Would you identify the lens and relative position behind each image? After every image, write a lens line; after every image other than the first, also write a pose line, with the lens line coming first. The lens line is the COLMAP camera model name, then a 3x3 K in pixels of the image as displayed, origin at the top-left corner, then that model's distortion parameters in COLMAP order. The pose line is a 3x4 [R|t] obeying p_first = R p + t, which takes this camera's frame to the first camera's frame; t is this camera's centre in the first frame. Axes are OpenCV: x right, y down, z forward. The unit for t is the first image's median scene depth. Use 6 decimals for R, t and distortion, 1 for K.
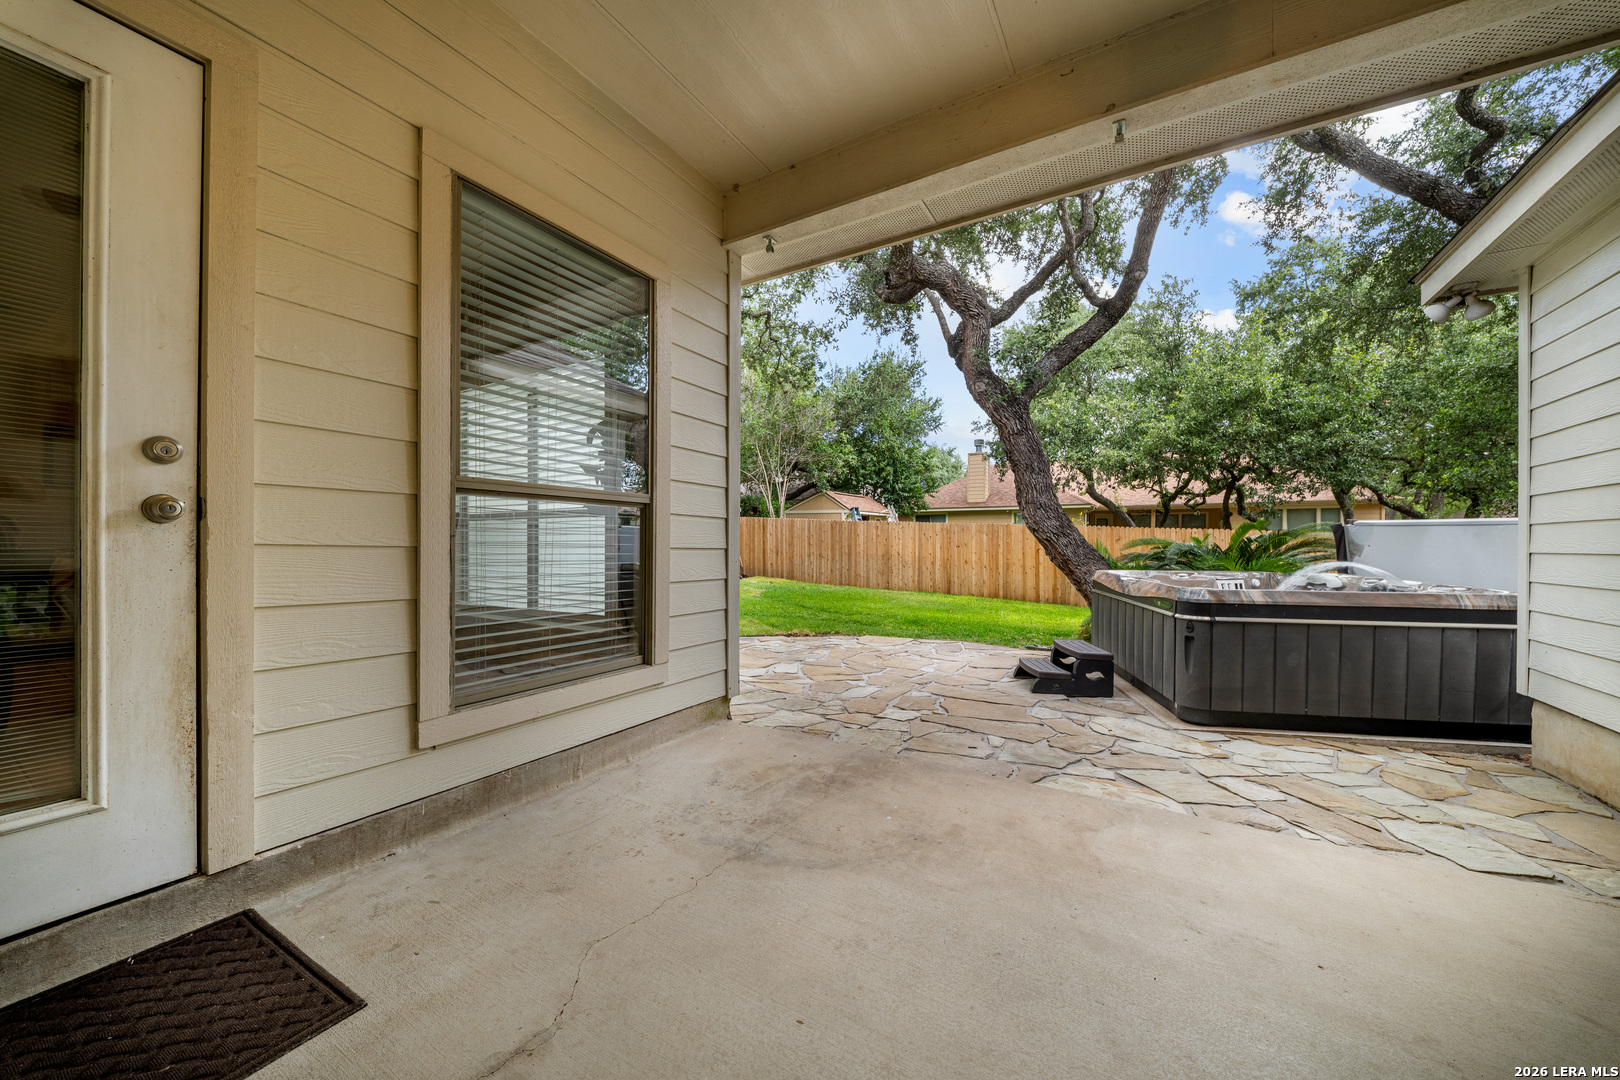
lens RADIAL K [[563.6, 0, 810.4], [0, 563.6, 545.4], [0, 0, 1]] dist [-0.004292, -0.000687]
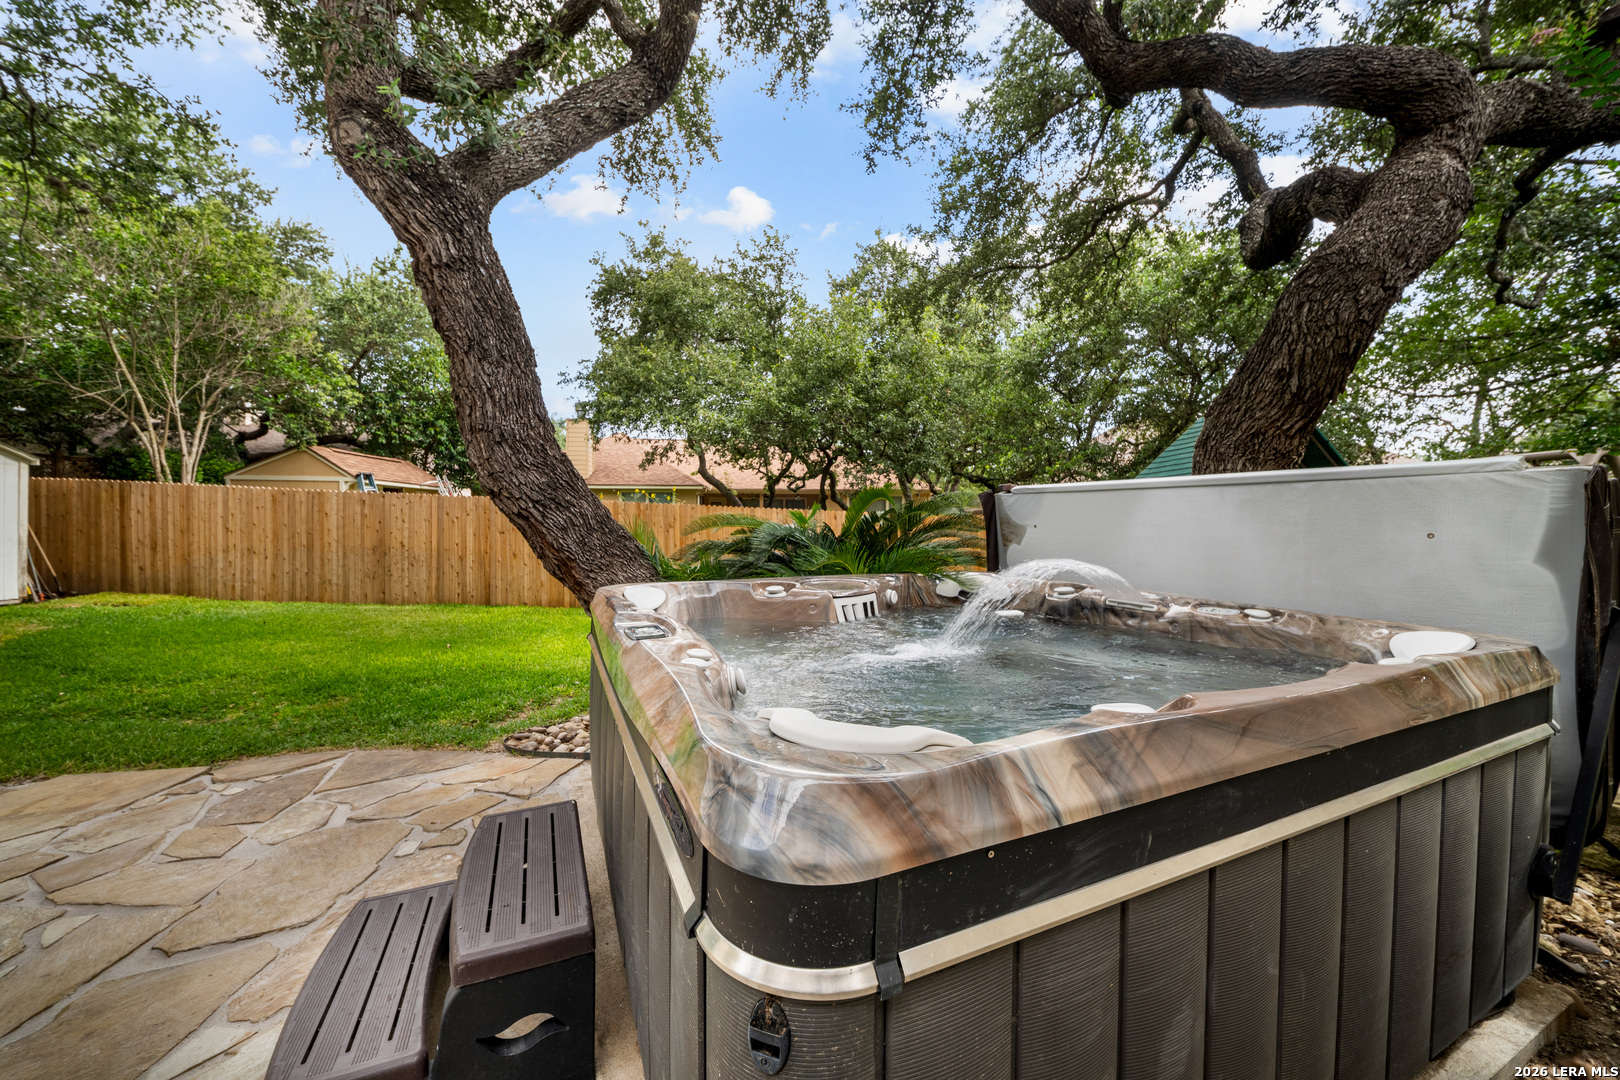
lens RADIAL K [[563.6, 0, 810.4], [0, 563.6, 545.4], [0, 0, 1]] dist [-0.004292, -0.000687]
pose [[0.811412, -0.019638, 0.584145, 0.164137], [0.005024, 0.999633, 0.026627, 0.001388], [-0.584454, -0.018671, 0.811212, 0.239610]]
